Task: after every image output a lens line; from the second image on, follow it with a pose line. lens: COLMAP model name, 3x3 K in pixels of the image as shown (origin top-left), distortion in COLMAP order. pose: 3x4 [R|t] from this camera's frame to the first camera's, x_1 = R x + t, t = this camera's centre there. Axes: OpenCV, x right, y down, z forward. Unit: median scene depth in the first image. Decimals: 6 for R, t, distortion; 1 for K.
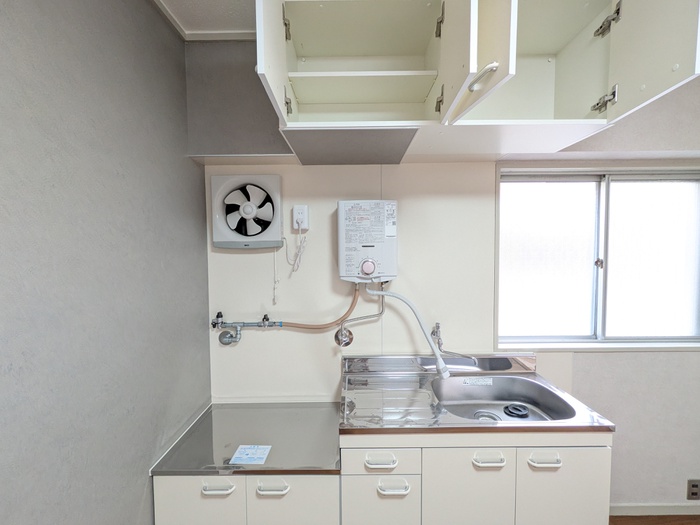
lens RADIAL K [[276.8, 0, 350.8], [0, 276.8, 261.3], [0, 0, 1]] dist [-0.001329, 0.000285]
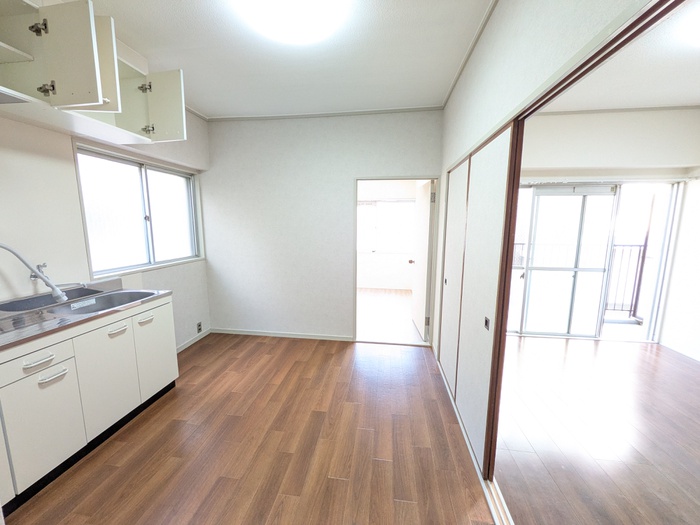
lens RADIAL K [[276.8, 0, 349.3], [0, 276.8, 263.2], [0, 0, 1]] dist [-0.001329, 0.000285]
pose [[0.128553, -0.134750, 0.982505, -0.661567], [0.036555, 0.990696, 0.131090, 0.109174], [-0.991029, 0.019063, 0.132282, -0.451932]]
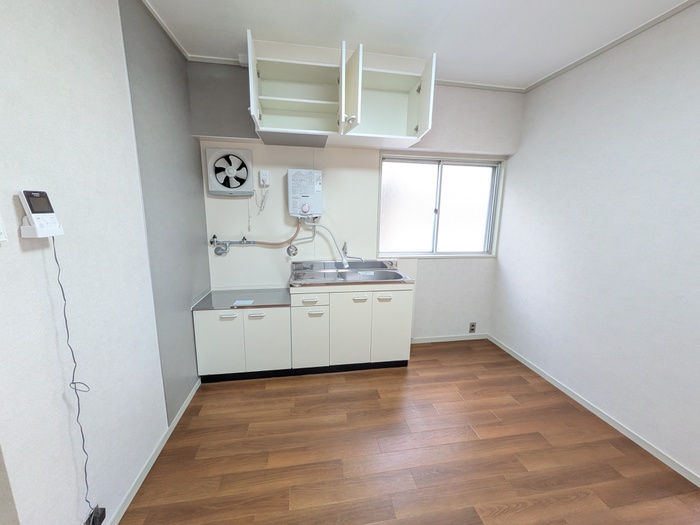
lens RADIAL K [[276.8, 0, 350.9], [0, 276.8, 262.6], [0, 0, 1]] dist [-0.001329, 0.000285]
pose [[0.984898, -0.007715, 0.172961, 0.037083], [-0.016616, 0.990183, 0.138788, 0.105266], [-0.172334, -0.139566, 0.975101, -0.770839]]
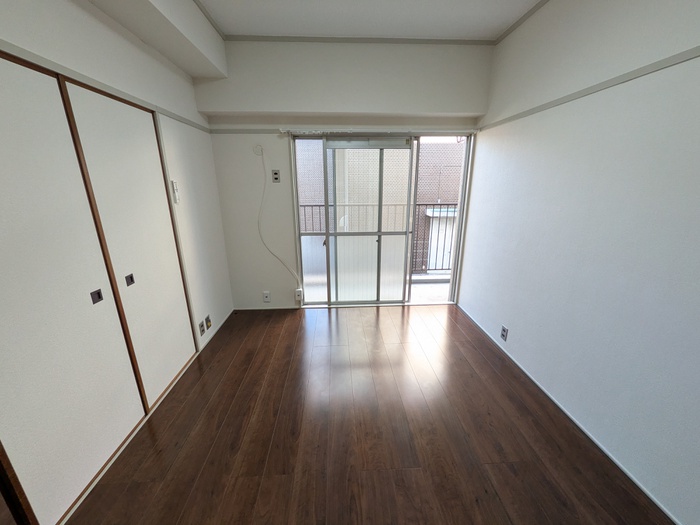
lens RADIAL K [[276.8, 0, 350.5], [0, 276.8, 262.9], [0, 0, 1]] dist [-0.001329, 0.000285]
pose [[-0.048941, -0.272306, 0.960965, -0.262245], [0.049355, 0.960283, 0.274626, 0.153842], [-0.997581, 0.060869, -0.033558, -1.664798]]
